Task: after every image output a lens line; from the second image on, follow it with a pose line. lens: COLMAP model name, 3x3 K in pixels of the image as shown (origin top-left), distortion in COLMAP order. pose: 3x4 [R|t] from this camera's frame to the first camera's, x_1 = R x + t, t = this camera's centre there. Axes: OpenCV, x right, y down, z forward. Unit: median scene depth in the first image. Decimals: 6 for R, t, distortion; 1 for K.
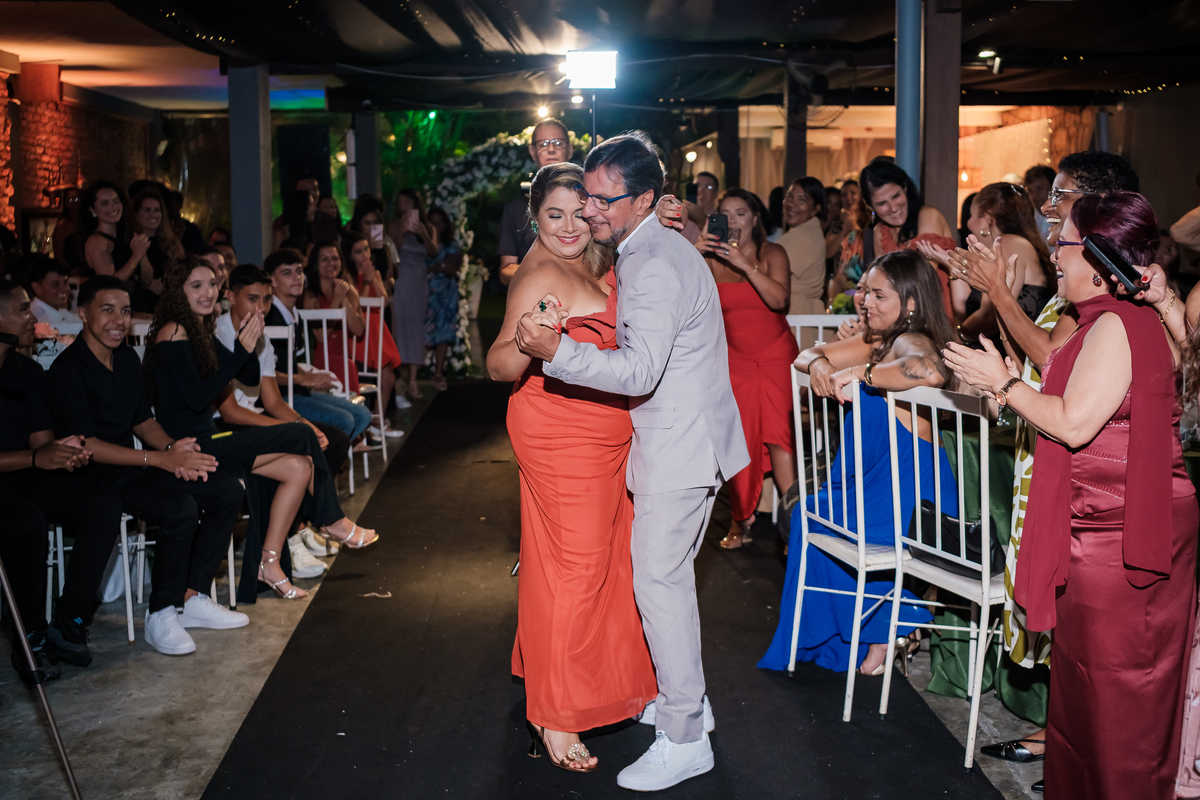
lens RADIAL K [[1259.8, 0, 597.7], [0, 1259.8, 406.9], [0, 0, 1]] dist [-0.113815, 0.212975]
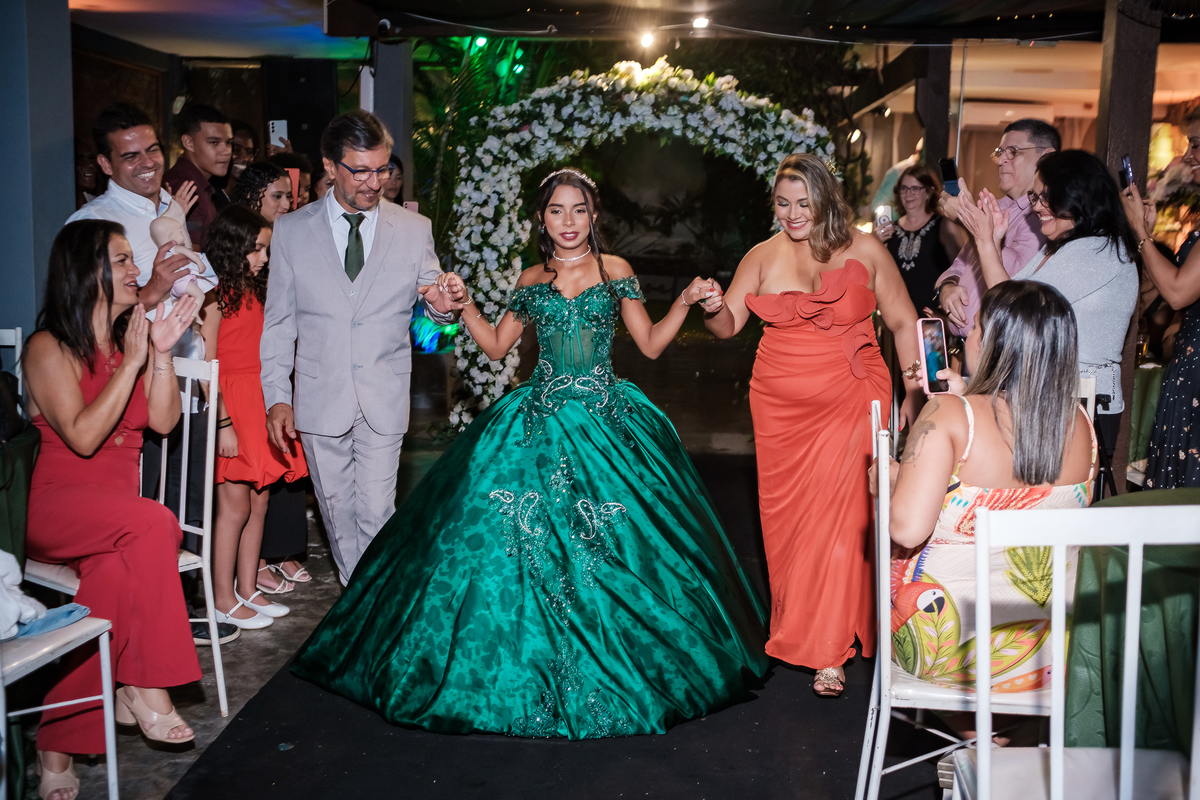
lens RADIAL K [[1259.8, 0, 597.7], [0, 1259.8, 406.9], [0, 0, 1]] dist [-0.113815, 0.212975]
pose [[0.994232, 0.046093, -0.096844, 0.002801], [-0.045723, 0.998936, 0.006043, -0.049762], [0.097020, -0.001580, 0.995281, 0.361417]]
